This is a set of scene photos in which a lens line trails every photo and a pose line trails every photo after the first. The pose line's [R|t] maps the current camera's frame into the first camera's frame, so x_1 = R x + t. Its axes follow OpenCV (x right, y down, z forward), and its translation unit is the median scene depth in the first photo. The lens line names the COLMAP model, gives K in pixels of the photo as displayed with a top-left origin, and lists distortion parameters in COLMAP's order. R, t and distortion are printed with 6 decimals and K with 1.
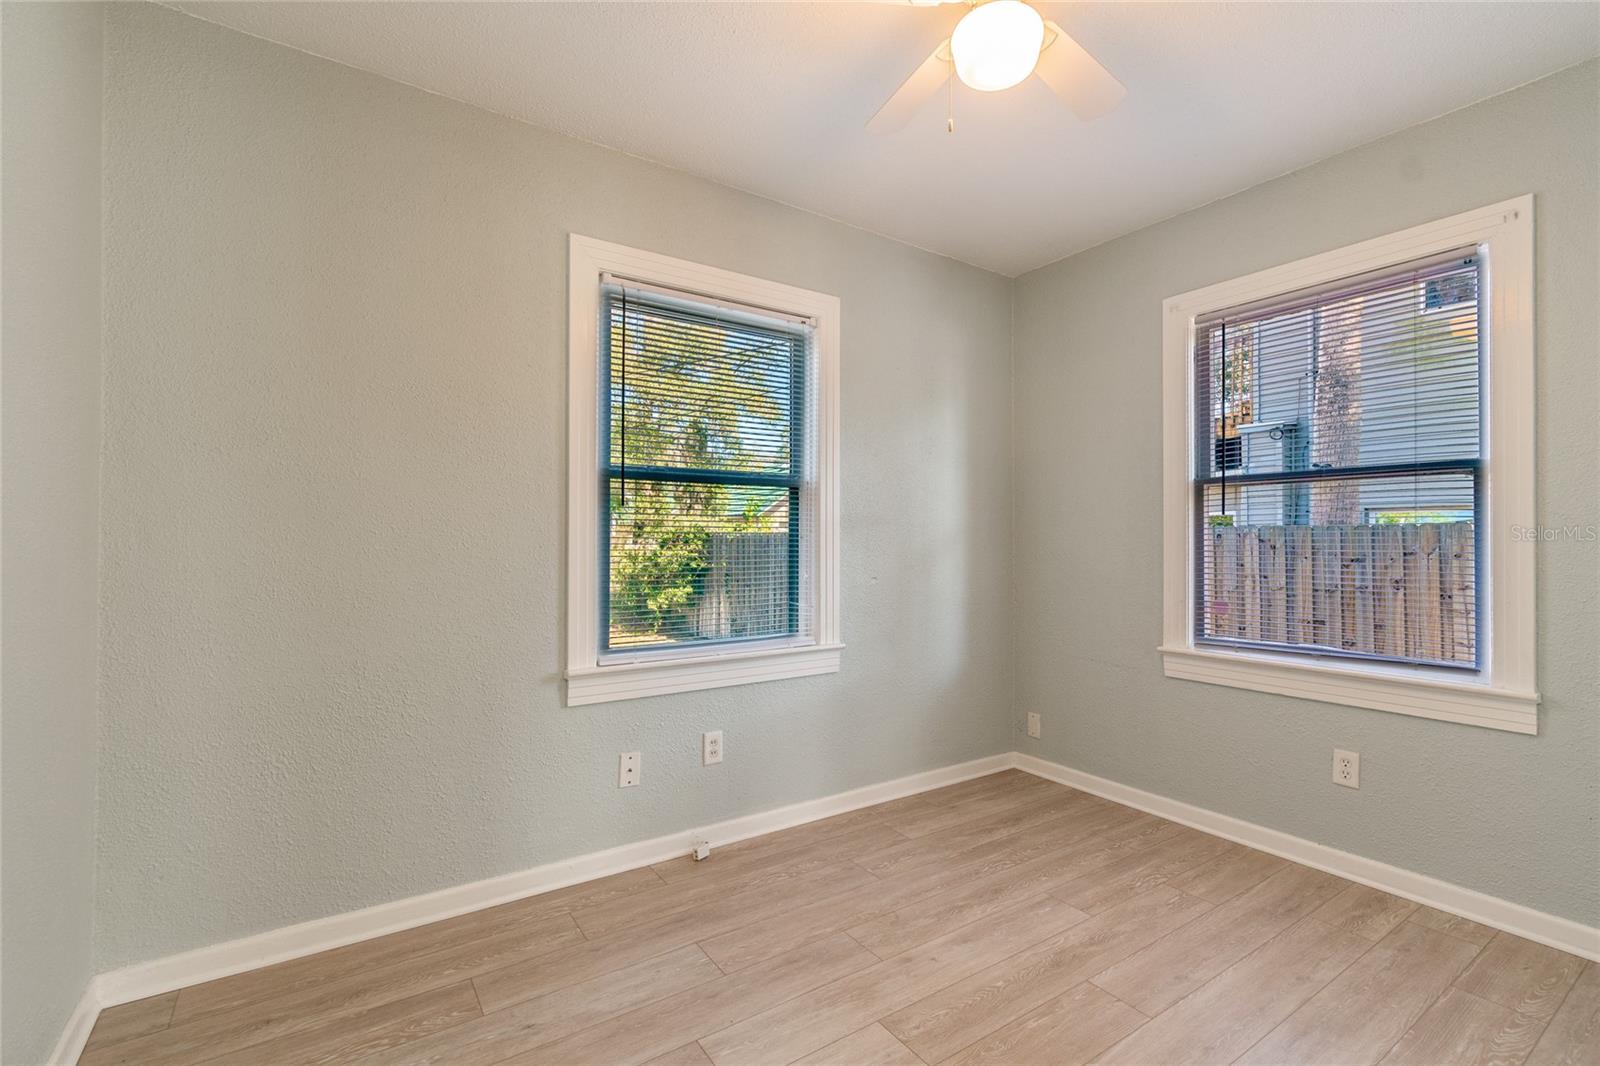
lens RADIAL K [[716.1, 0, 835.1], [0, 716.1, 530.2], [0, 0, 1]] dist [0.002223, -0.000400]
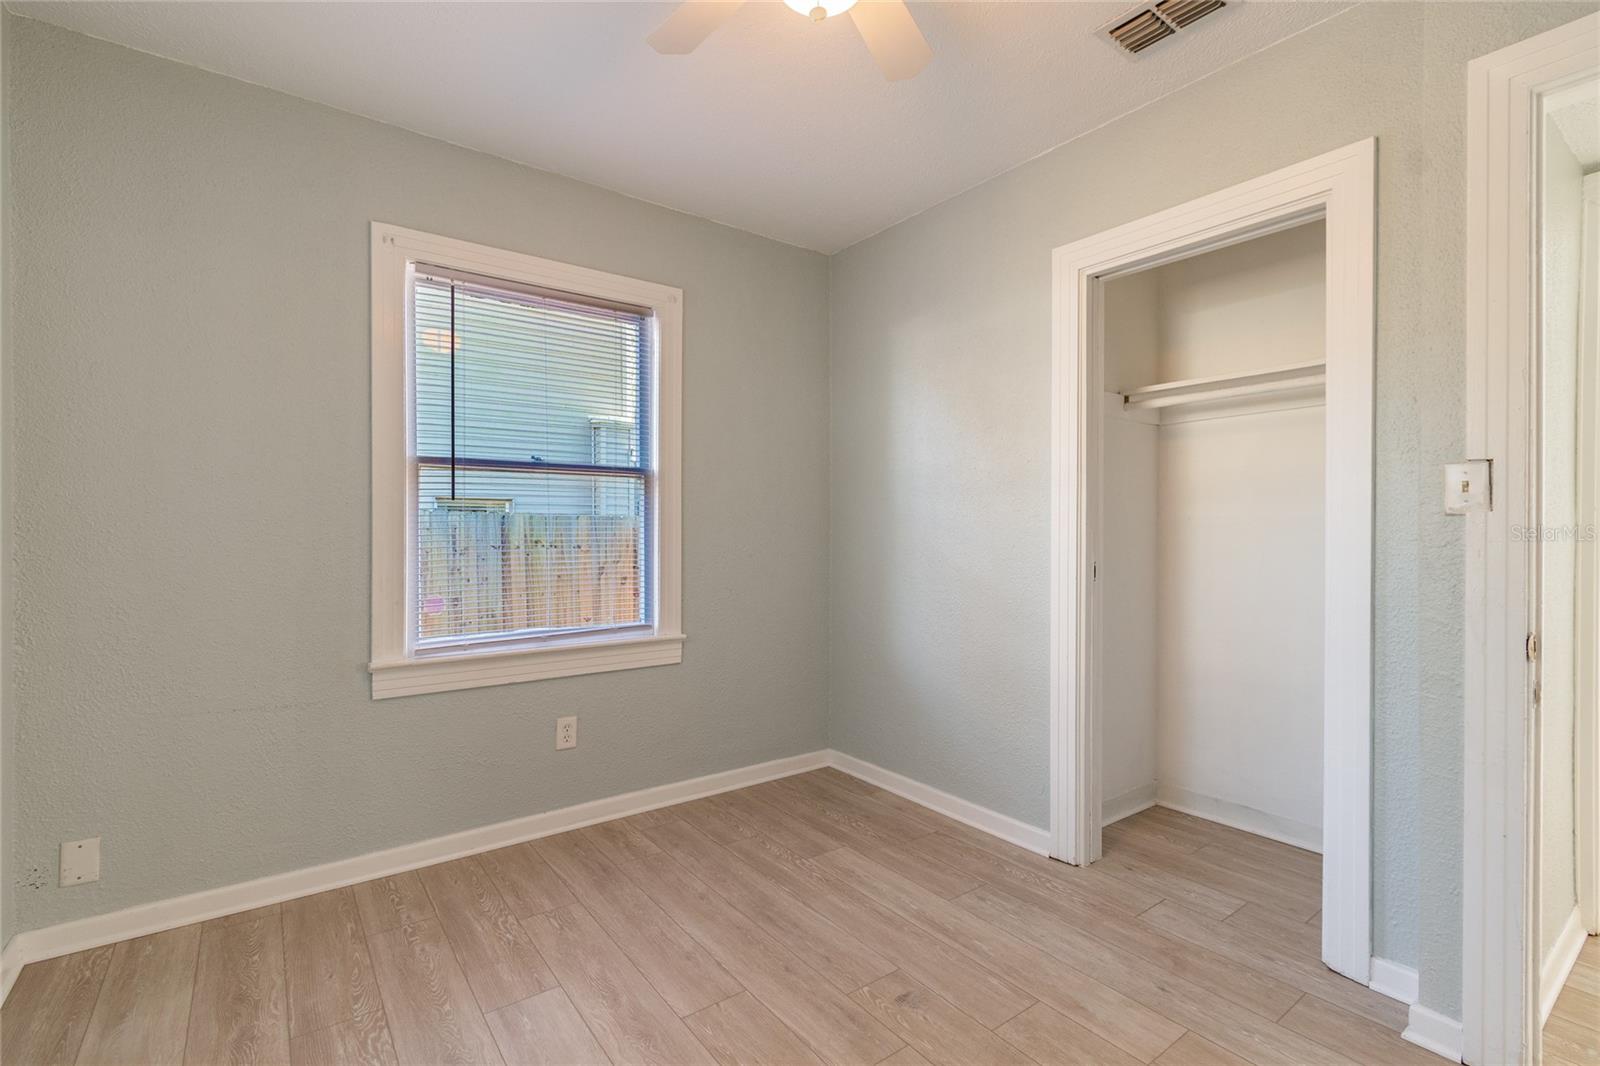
lens RADIAL K [[722.4, 0, 800.0], [0, 722.4, 533.0], [0, 0, 1]] dist [0.002423, 0.000111]
pose [[-0.019828, -0.004542, 0.999793, -0.422686], [-0.017097, 0.999845, 0.004203, 0.009484], [-0.999657, -0.017011, -0.019903, 0.668491]]
